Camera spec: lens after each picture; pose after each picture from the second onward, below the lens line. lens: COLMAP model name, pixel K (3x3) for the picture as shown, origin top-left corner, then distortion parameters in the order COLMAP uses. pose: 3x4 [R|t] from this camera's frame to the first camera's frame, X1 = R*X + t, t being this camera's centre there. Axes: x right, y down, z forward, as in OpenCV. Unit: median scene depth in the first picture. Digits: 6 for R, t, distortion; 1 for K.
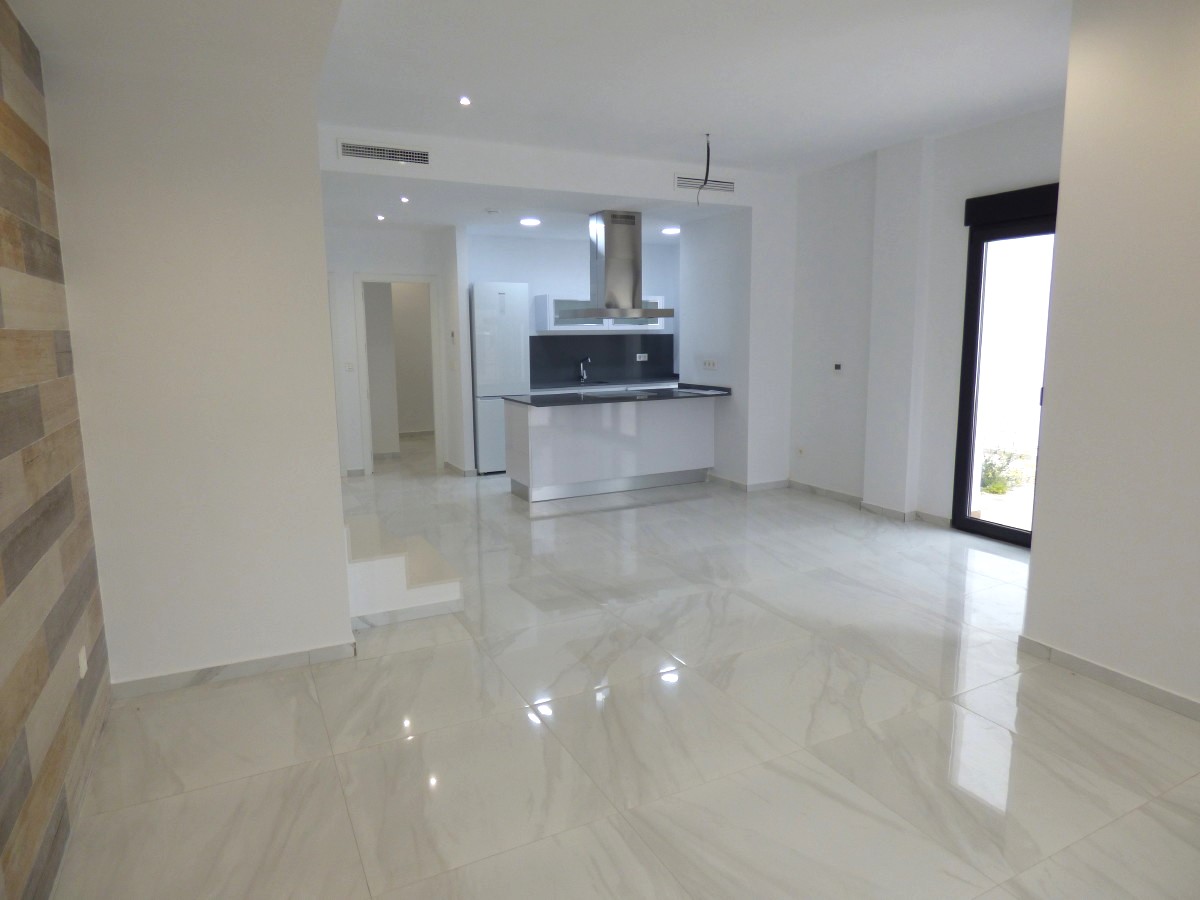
lens RADIAL K [[734.4, 0, 599.5], [0, 734.4, 432.3], [0, 0, 1]] dist [0.002045, 0.002111]
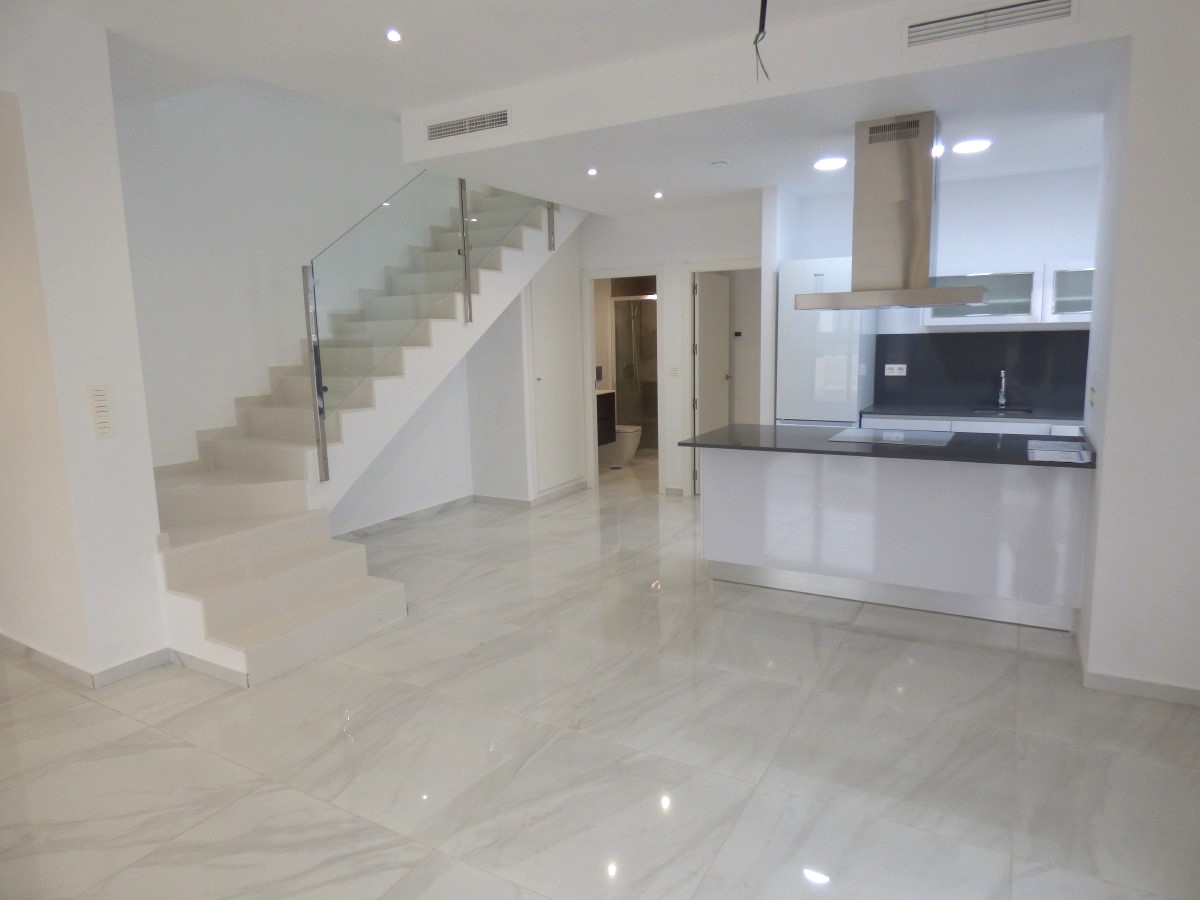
lens RADIAL K [[734.4, 0, 599.5], [0, 734.4, 432.3], [0, 0, 1]] dist [0.002045, 0.002111]
pose [[0.553670, 0.108250, -0.825670, 0.513207], [-0.095129, 0.993246, 0.066429, -0.099322], [0.827284, 0.041766, 0.560229, 0.655732]]
